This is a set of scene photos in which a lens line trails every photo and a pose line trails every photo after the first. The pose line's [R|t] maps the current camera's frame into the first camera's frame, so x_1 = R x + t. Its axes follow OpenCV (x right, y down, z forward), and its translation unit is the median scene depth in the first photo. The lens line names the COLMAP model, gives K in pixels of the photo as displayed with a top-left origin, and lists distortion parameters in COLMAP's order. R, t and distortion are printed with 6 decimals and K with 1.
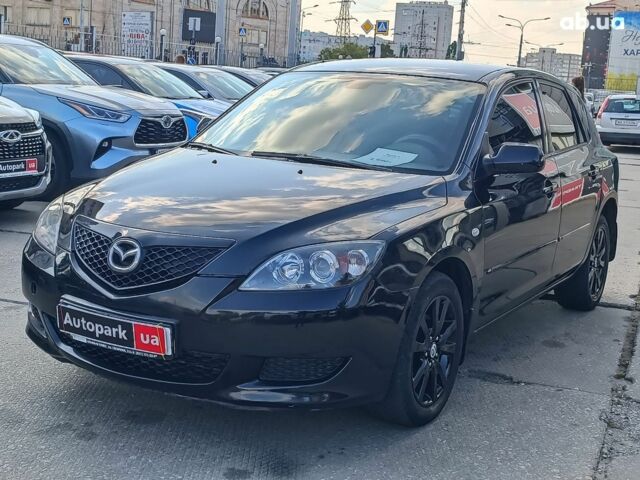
lens RADIAL K [[917.0, 0, 320.0], [0, 917.0, 240.0], [0, 0, 1]] dist [0.167804, -0.761494]
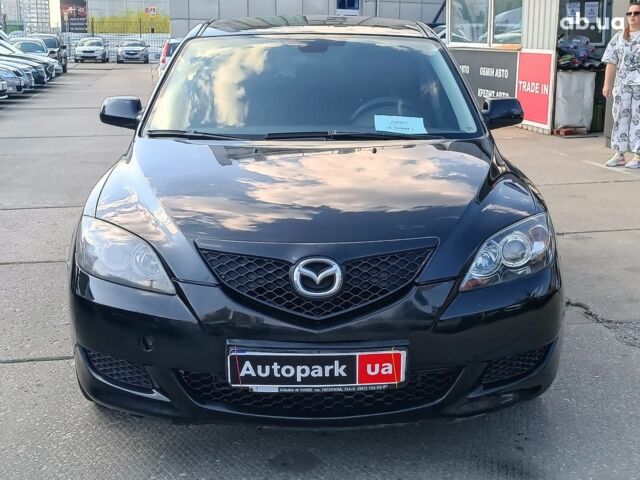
lens RADIAL K [[917.0, 0, 320.0], [0, 917.0, 240.0], [0, 0, 1]] dist [0.167804, -0.761494]
pose [[0.849393, -0.166138, 0.500929, -0.620642], [0.136795, 0.986027, 0.095070, -0.094667], [-0.509724, -0.012227, 0.860251, 0.296005]]
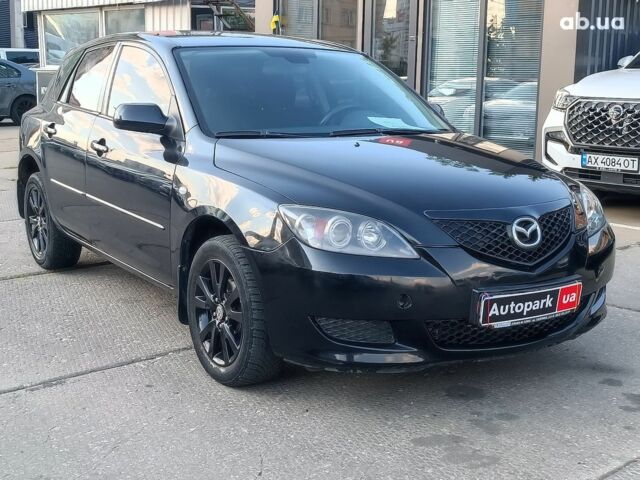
lens RADIAL K [[917.0, 0, 320.0], [0, 917.0, 240.0], [0, 0, 1]] dist [0.167804, -0.761494]
pose [[0.454025, -0.209521, 0.866004, -1.243204], [0.163380, 0.975055, 0.150249, -0.173150], [-0.875882, 0.073271, 0.476931, 0.710542]]
